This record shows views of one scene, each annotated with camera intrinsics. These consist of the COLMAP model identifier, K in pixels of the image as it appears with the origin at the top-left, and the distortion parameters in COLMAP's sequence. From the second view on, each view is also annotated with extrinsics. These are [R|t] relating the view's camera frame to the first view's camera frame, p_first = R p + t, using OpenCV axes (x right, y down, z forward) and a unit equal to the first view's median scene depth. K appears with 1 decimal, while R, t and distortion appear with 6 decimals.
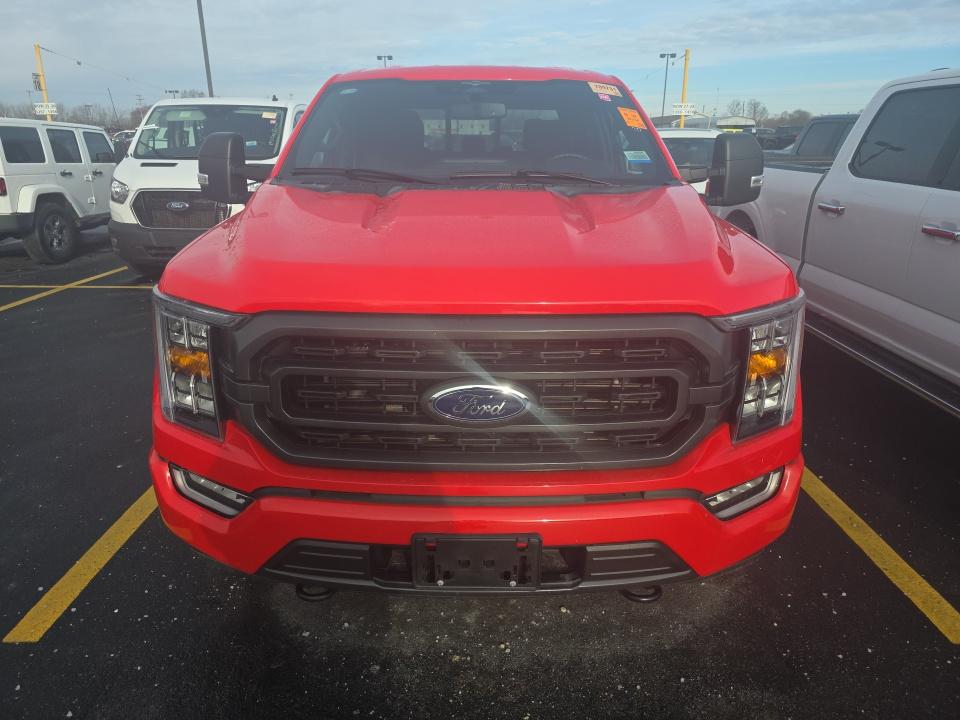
lens RADIAL K [[653.9, 0, 480.0], [0, 653.9, 360.0], [0, 0, 1]] dist [0.050284, -0.046591]
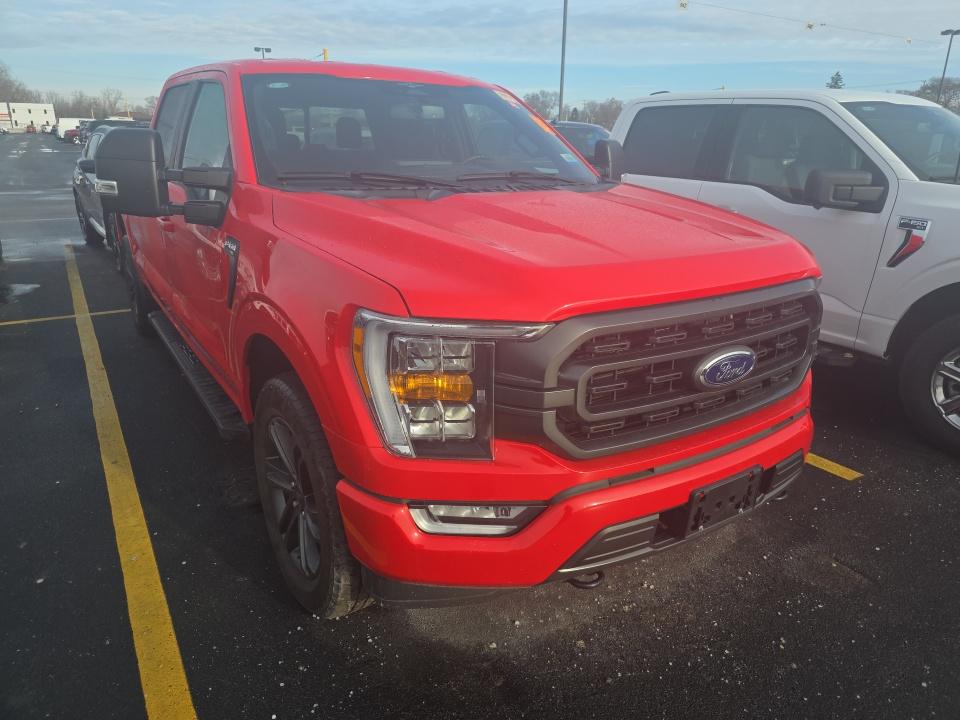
lens RADIAL K [[649.8, 0, 480.4], [0, 649.8, 350.0], [0, 0, 1]] dist [0.041363, -0.029720]
pose [[0.833280, -0.160743, 0.528967, -0.555161], [0.162306, 0.985765, 0.043875, -0.050685], [-0.528490, 0.049294, 0.847507, 0.121671]]
